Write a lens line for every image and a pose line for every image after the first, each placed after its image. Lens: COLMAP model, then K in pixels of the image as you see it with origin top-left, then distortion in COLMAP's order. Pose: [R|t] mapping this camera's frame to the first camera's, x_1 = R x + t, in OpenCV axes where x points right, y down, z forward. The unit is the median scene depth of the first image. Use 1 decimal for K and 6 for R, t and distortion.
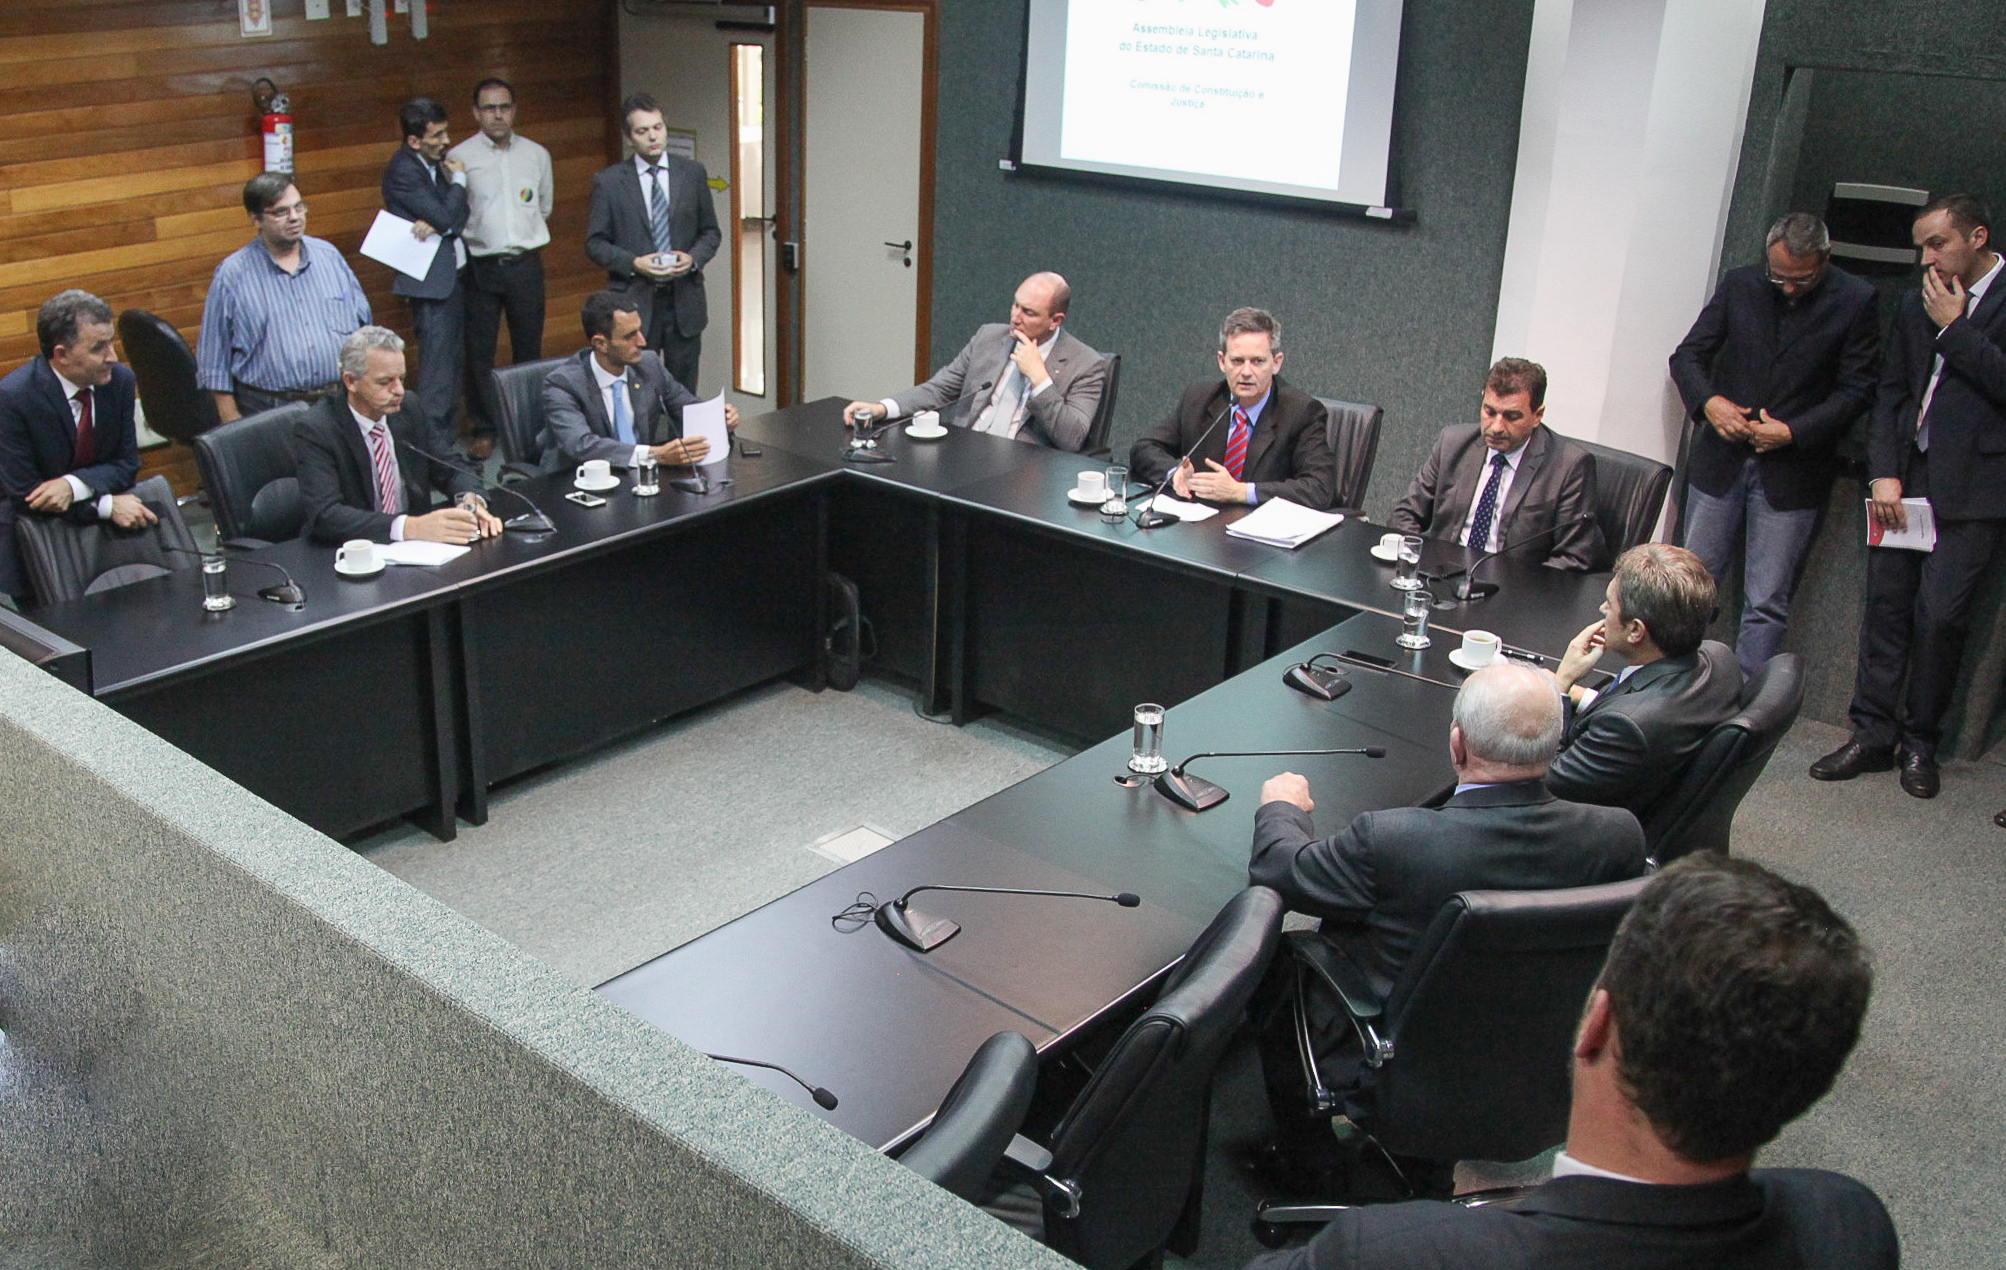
lens RADIAL K [[1915.2, 0, 739.3], [0, 1915.2, 698.5], [0, 0, 1]] dist [-0.113153, 0.075269]
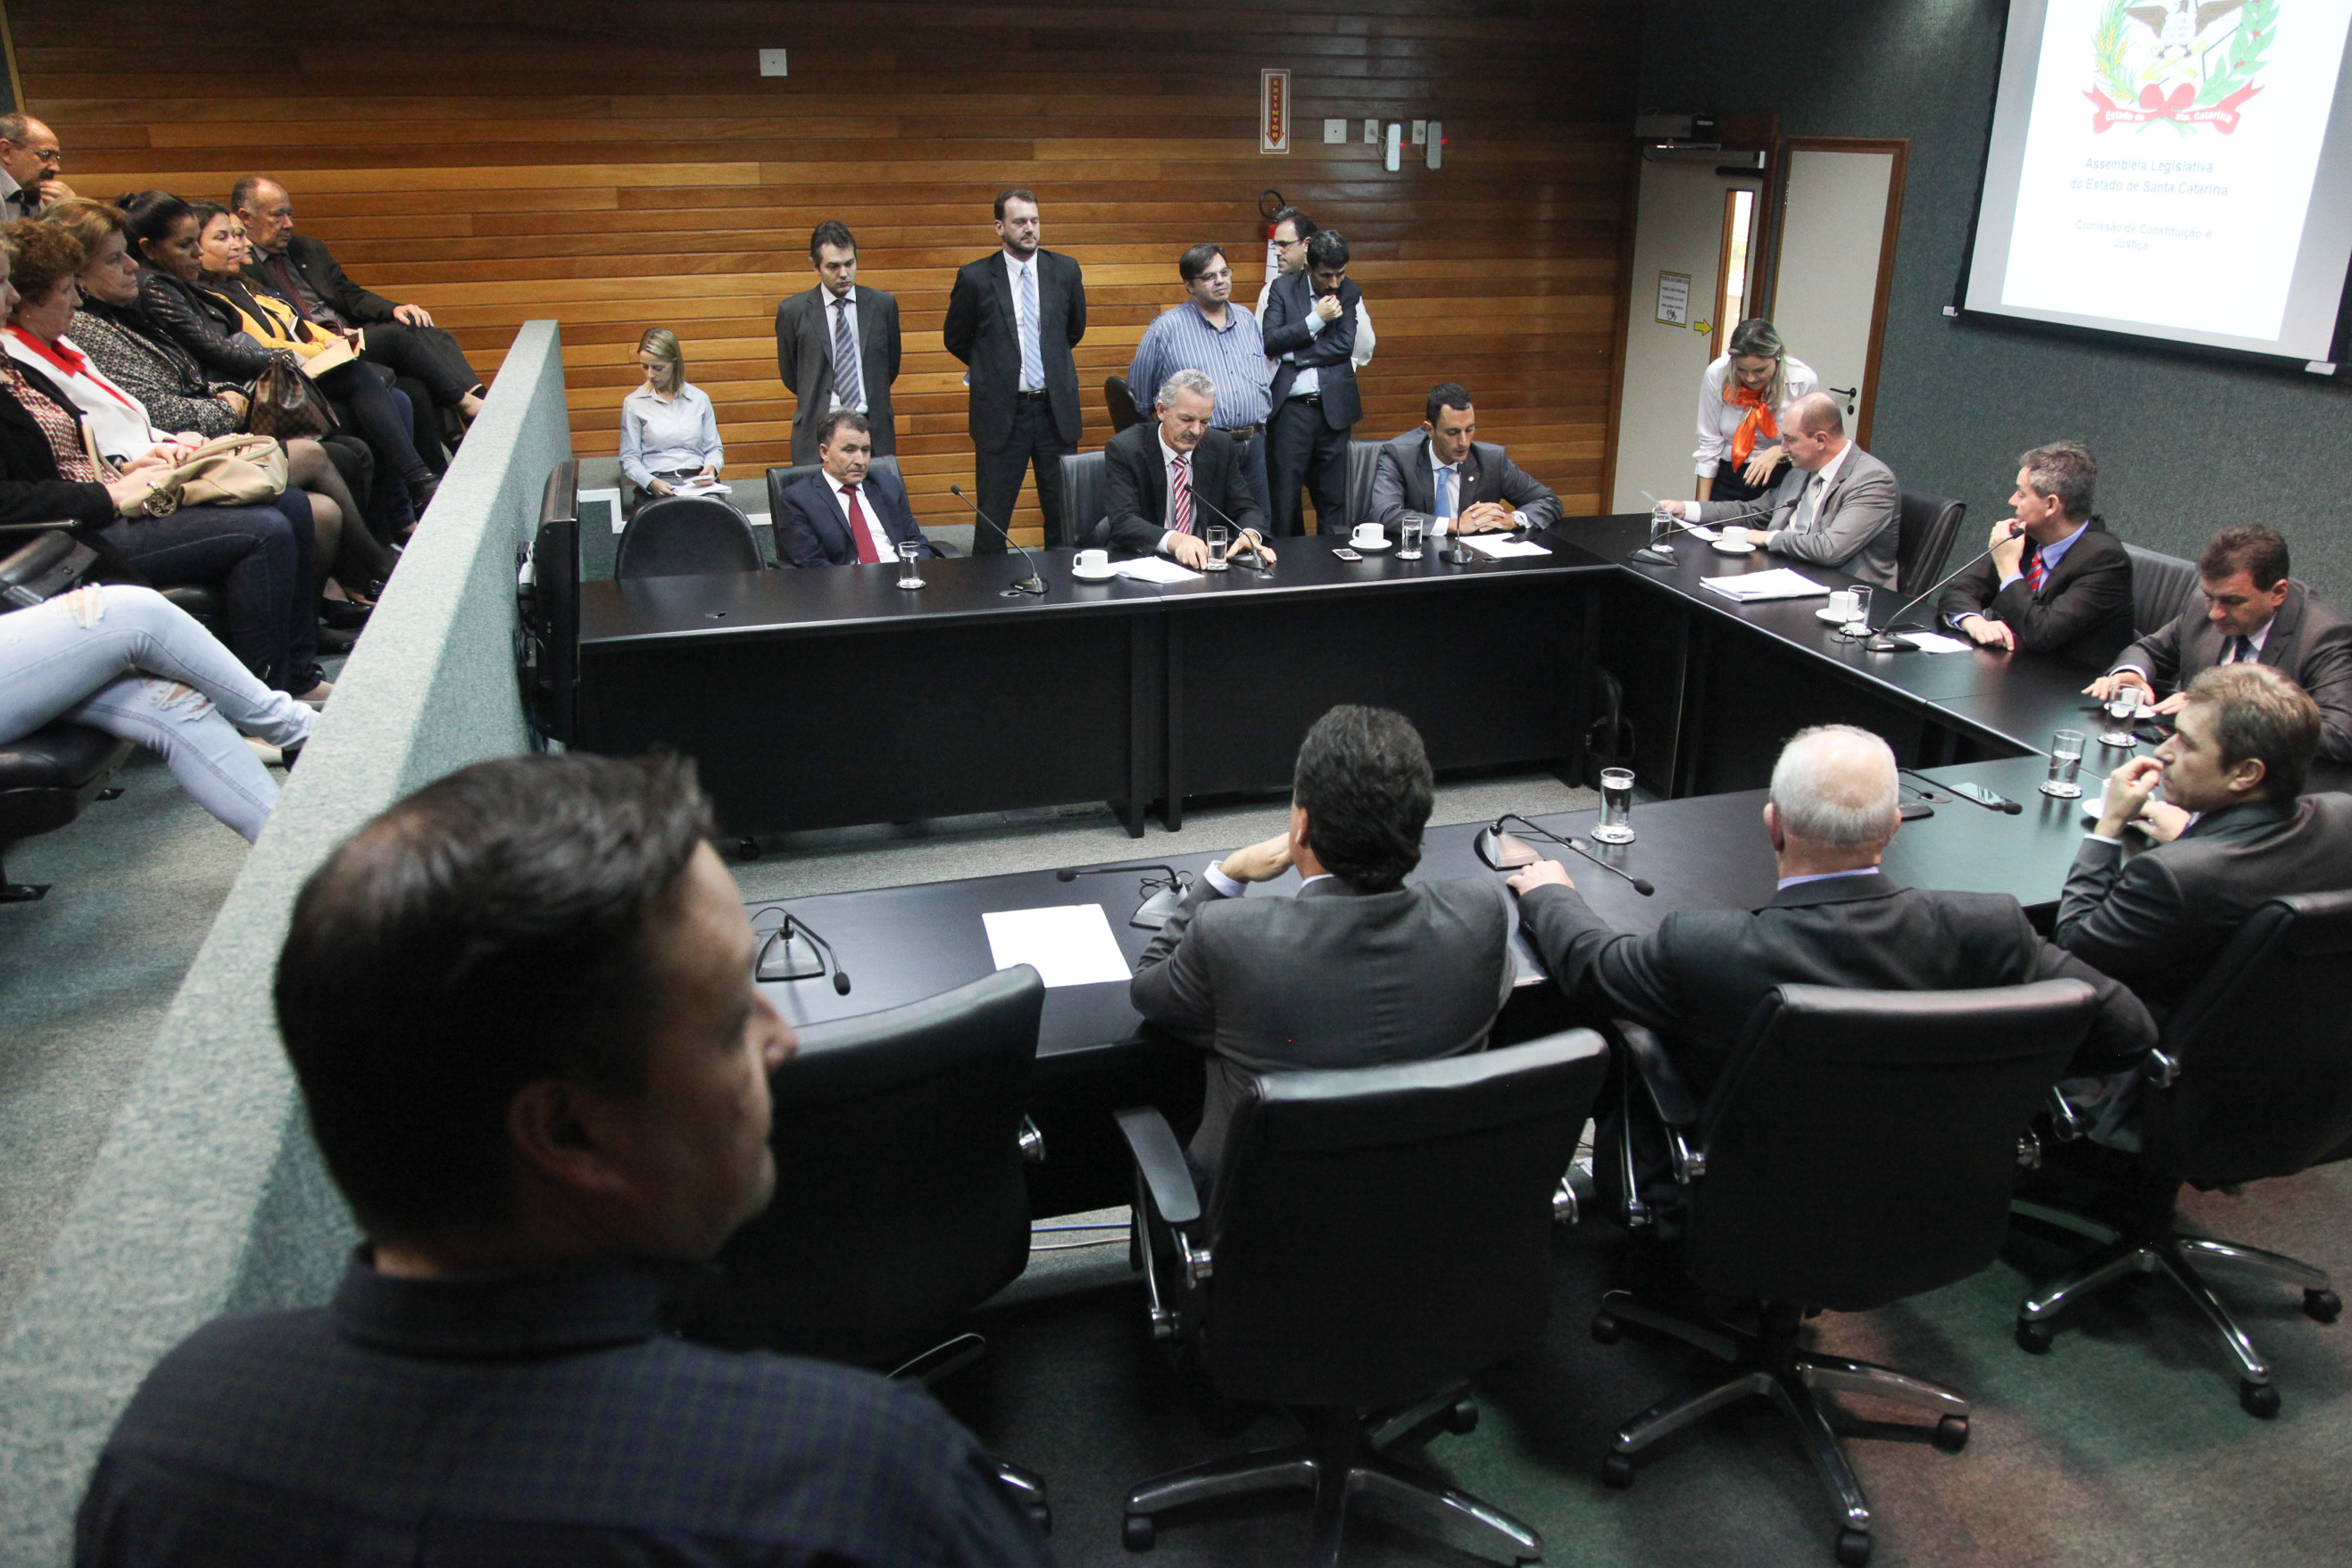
lens RADIAL K [[1701.0, 0, 1176.0], [0, 1701.0, 784.0], [0, 0, 1]] dist [-0.113363, 0.070298]
pose [[0.889495, 0.177761, -0.420951, 0.235001], [-0.191770, 0.981397, 0.009206, 0.027343], [0.414756, 0.072537, 0.907037, 0.115708]]
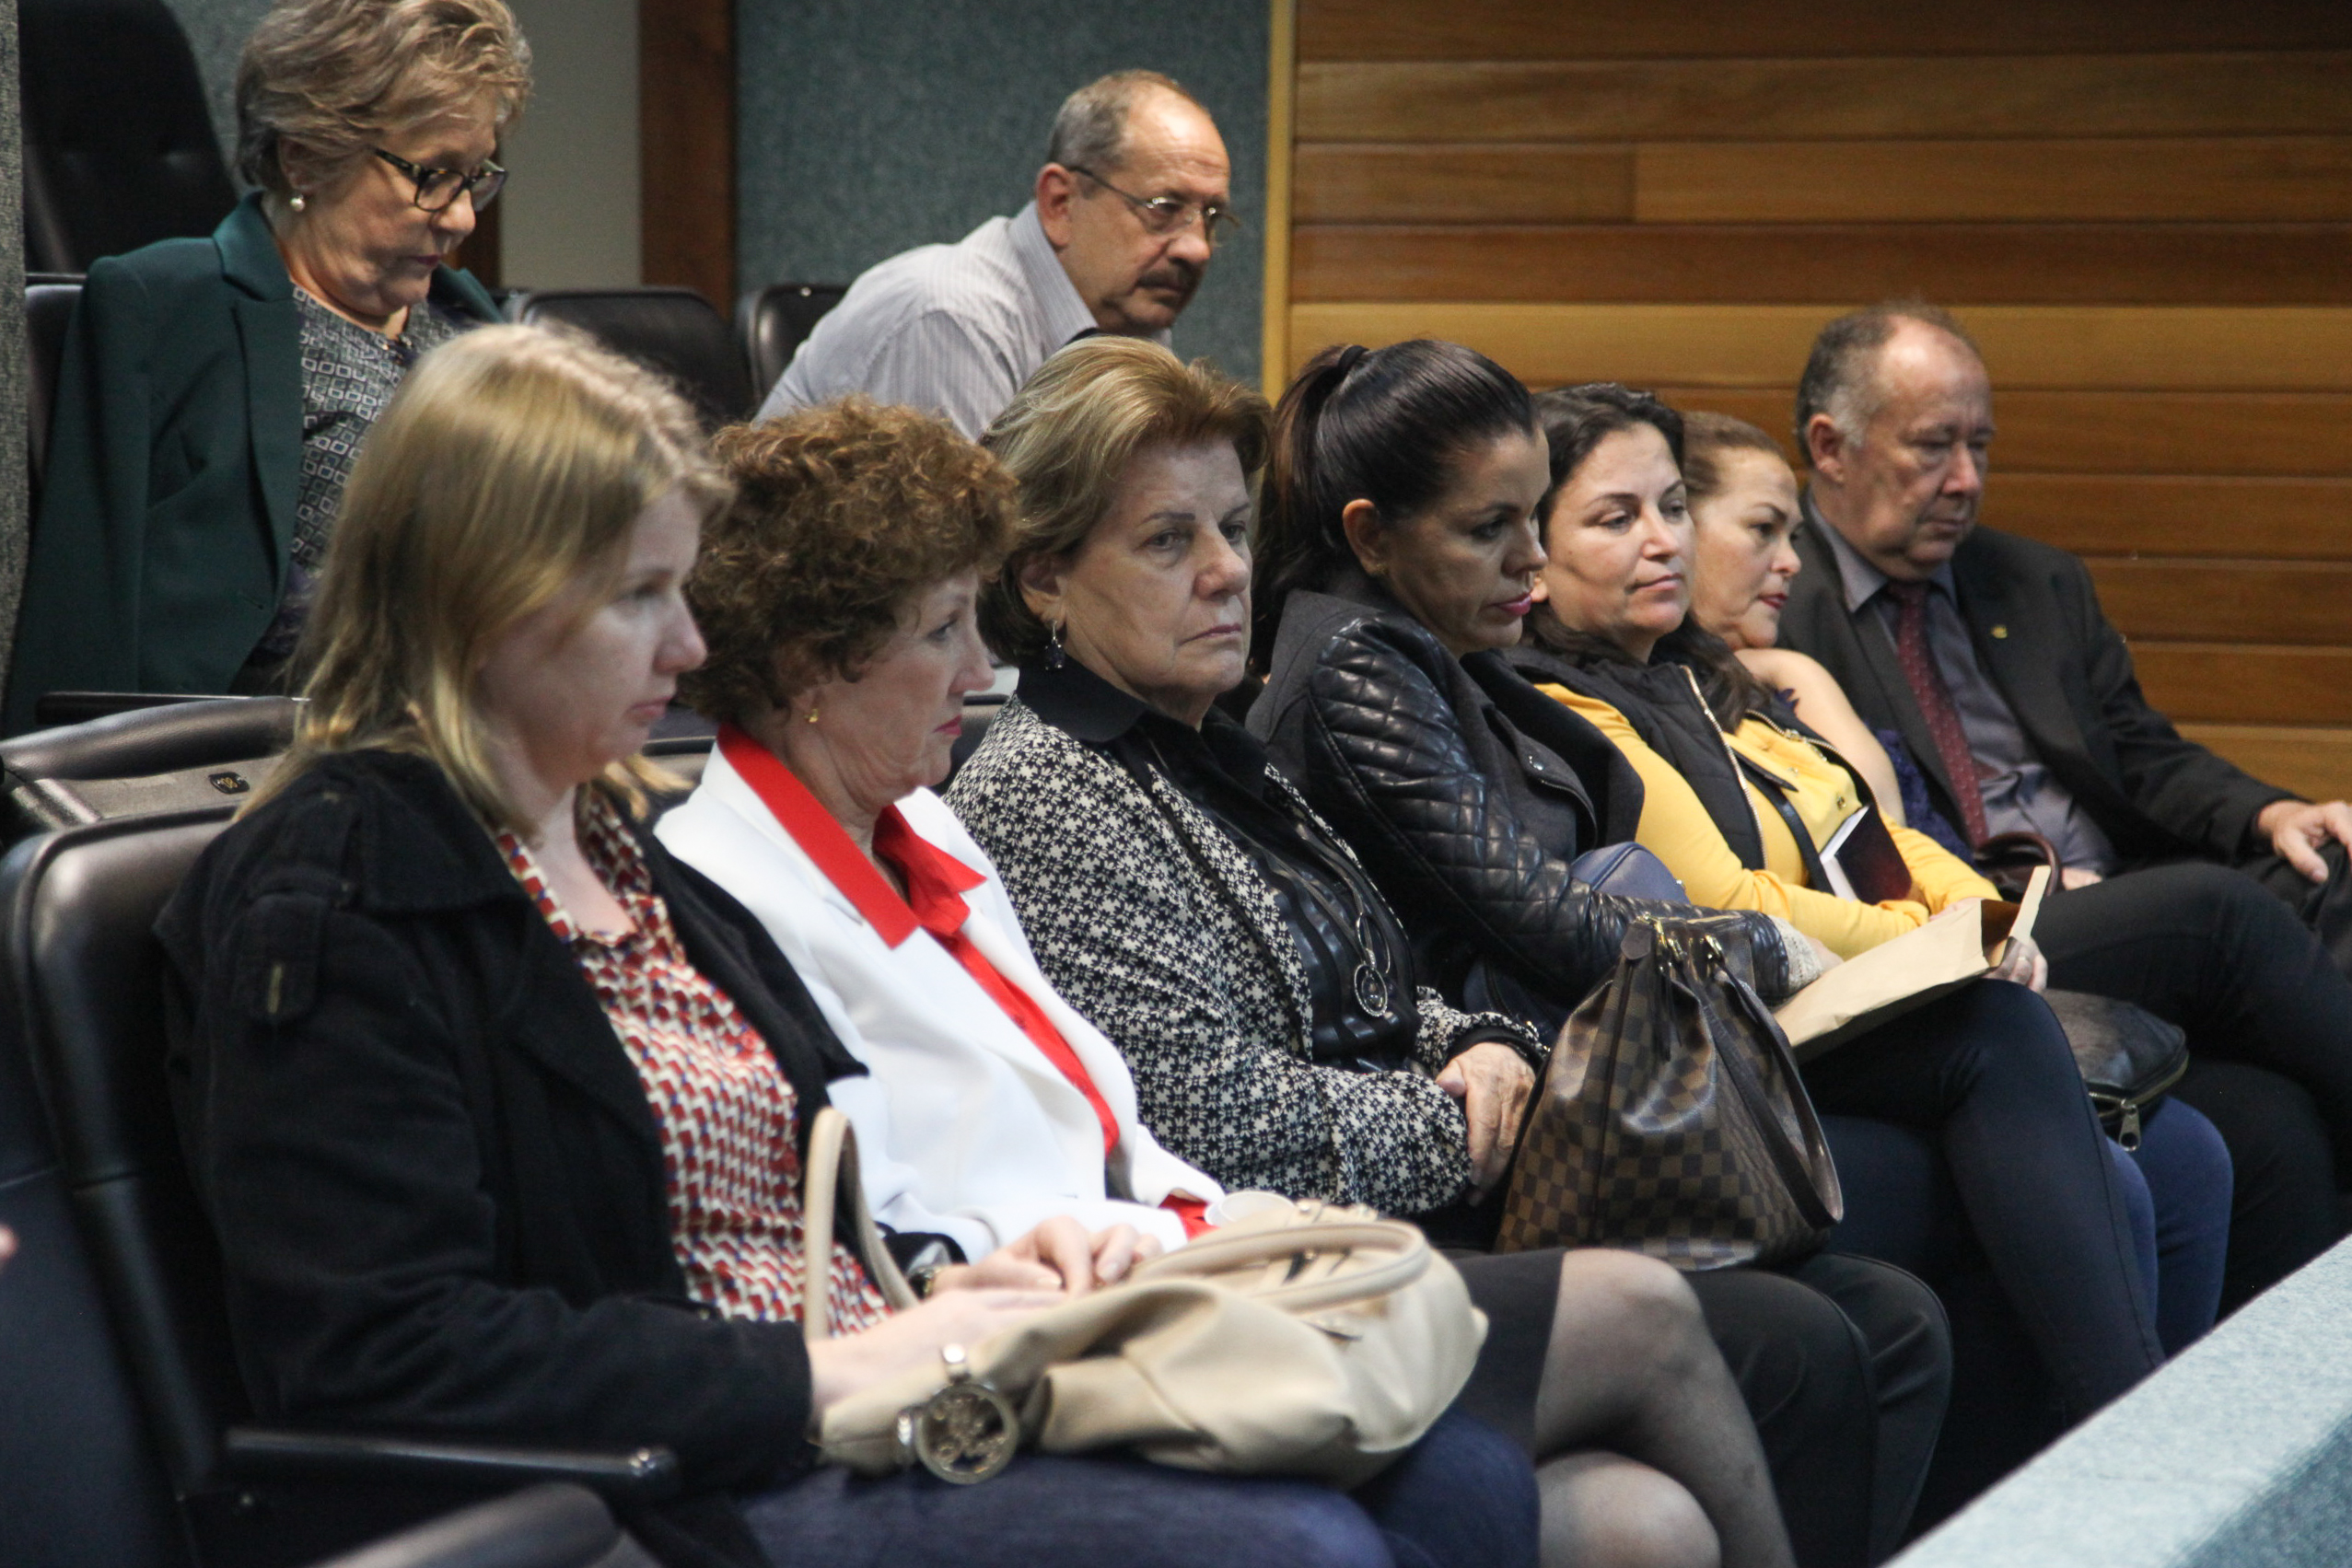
lens RADIAL K [[6494.4, 0, 1176.0], [0, 6494.4, 784.0], [0, 0, 1]] dist [0.637441, -0.001033]
pose [[0.428278, 0.083361, -0.899794, 0.210475], [-0.364192, 0.927210, -0.087444, -0.002225], [0.827008, 0.365148, 0.427463, 0.208578]]
